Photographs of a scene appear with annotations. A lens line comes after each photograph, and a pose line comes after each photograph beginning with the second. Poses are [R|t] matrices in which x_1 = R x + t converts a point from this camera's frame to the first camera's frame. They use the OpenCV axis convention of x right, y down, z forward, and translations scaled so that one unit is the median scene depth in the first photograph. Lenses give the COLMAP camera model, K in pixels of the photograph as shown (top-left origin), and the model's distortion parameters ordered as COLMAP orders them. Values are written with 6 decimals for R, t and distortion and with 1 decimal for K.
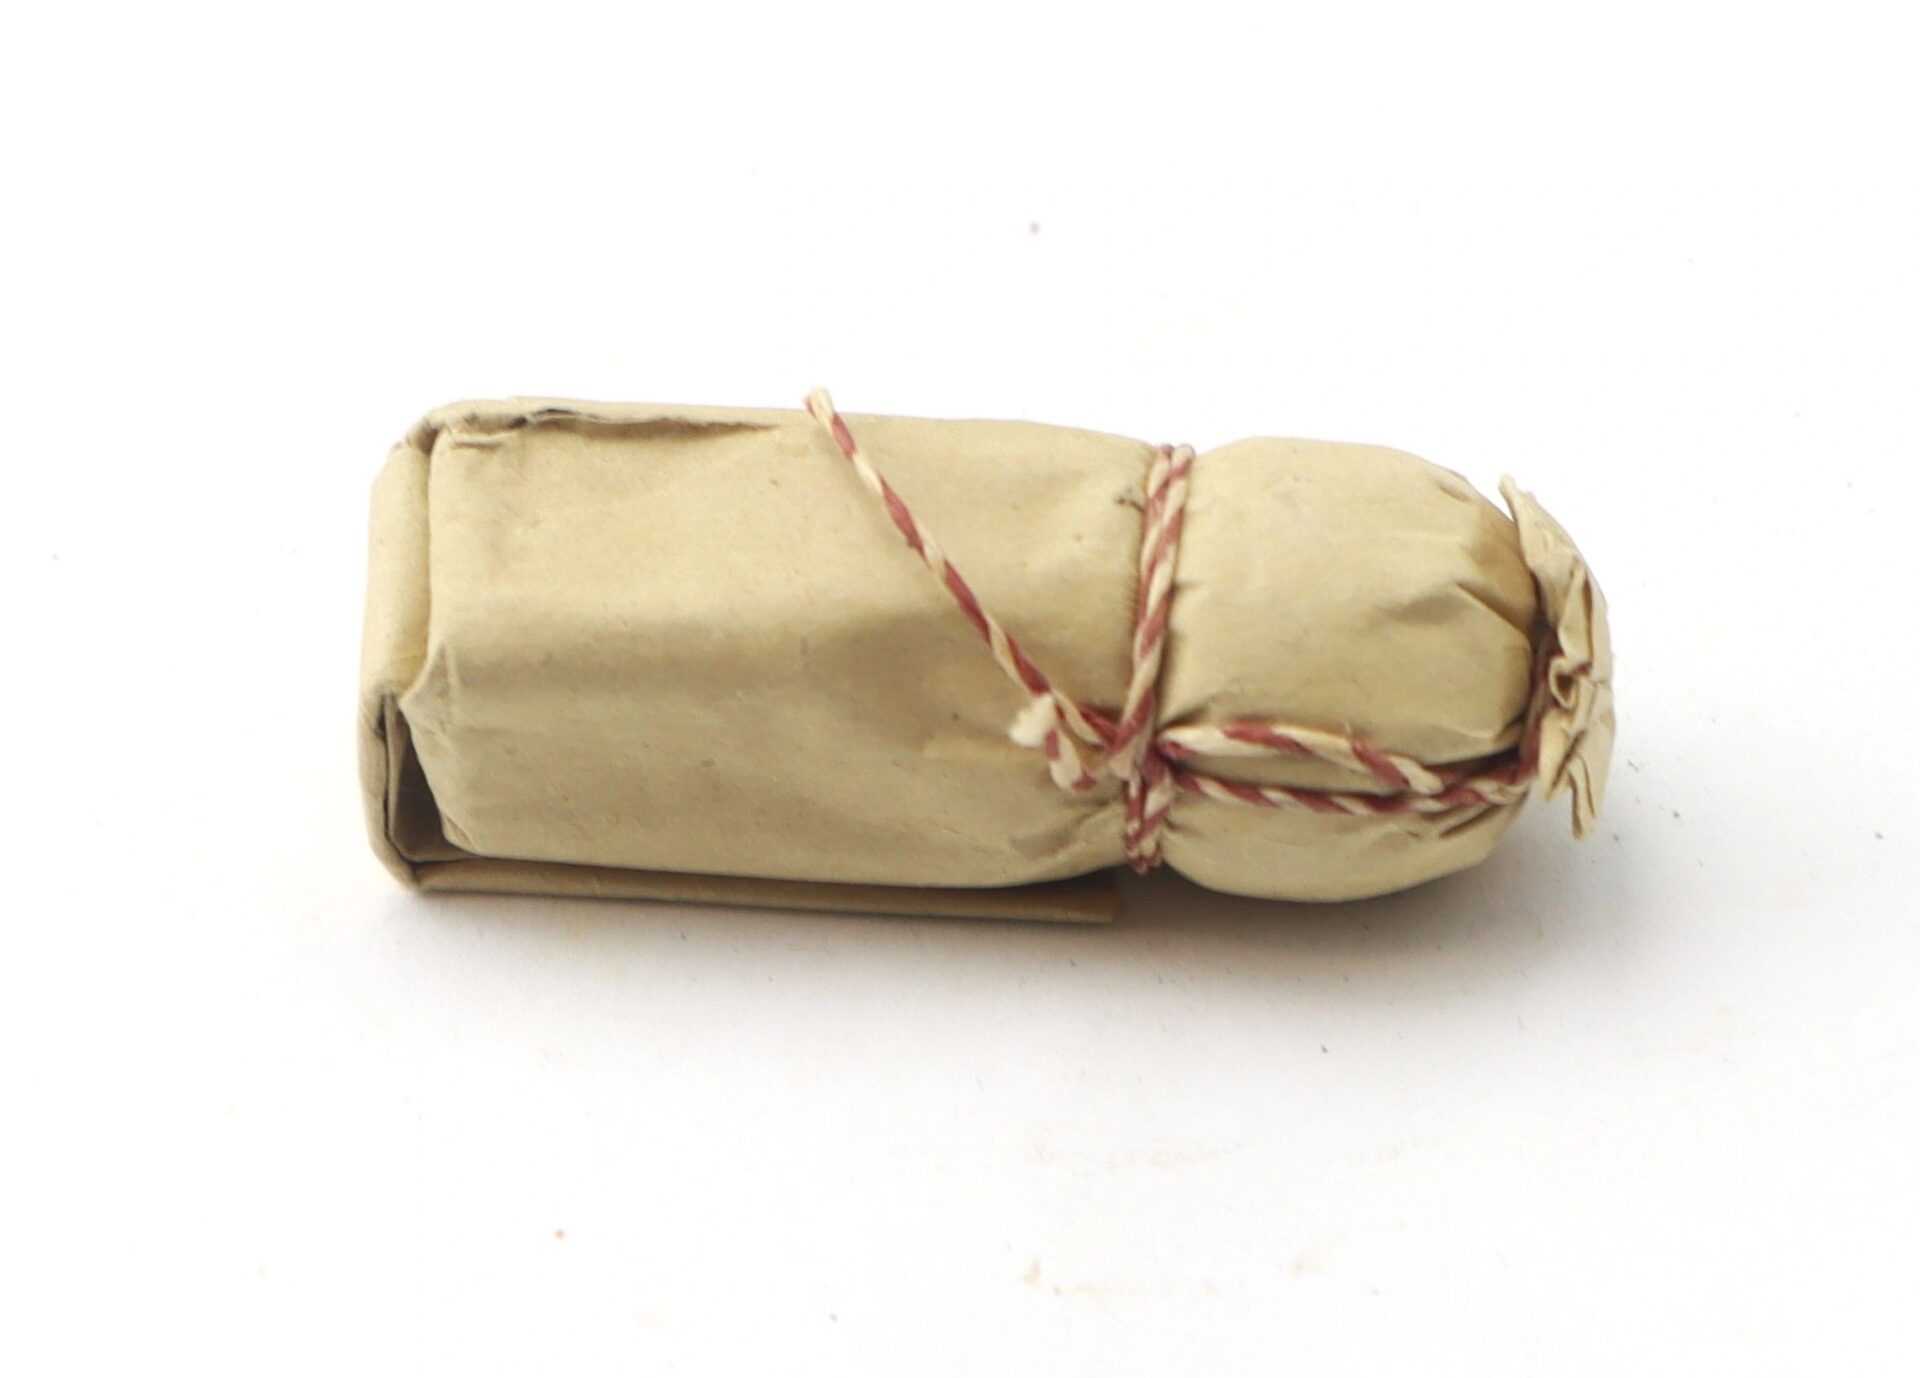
lens RADIAL K [[1325.1, 0, 973.7], [0, 1325.1, 684.1], [0, 0, 1]] dist [0.001187, 0.006478]
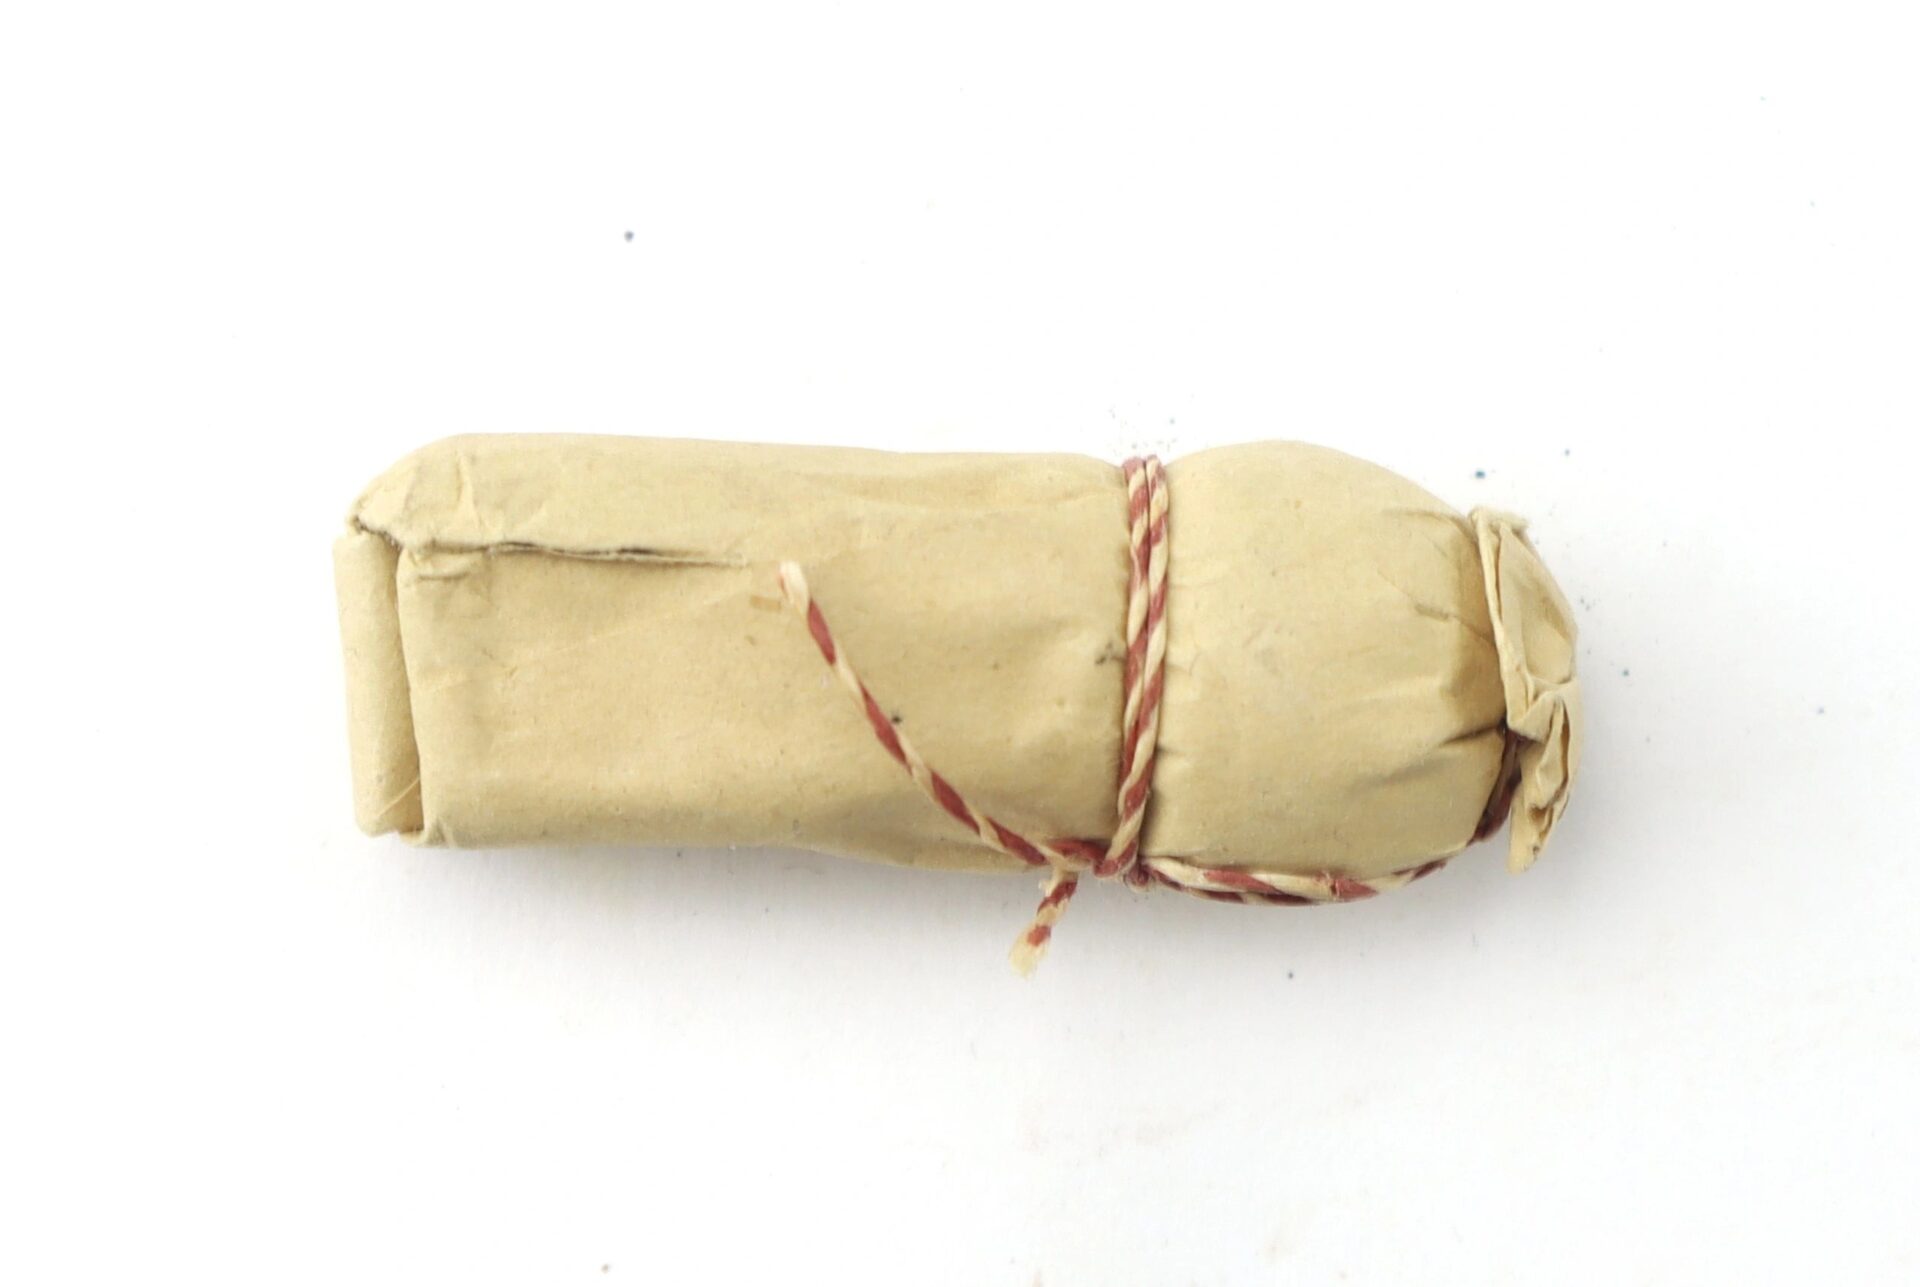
lens RADIAL K [[1289.7, 0, 943.3], [0, 1289.7, 644.9], [0, 0, 1]] dist [0.004769, -0.005383]
pose [[0.998696, -0.050942, 0.003292, -0.010429], [0.049281, 0.978928, 0.198171, -0.346718], [-0.013318, -0.197751, 0.980162, 0.053724]]
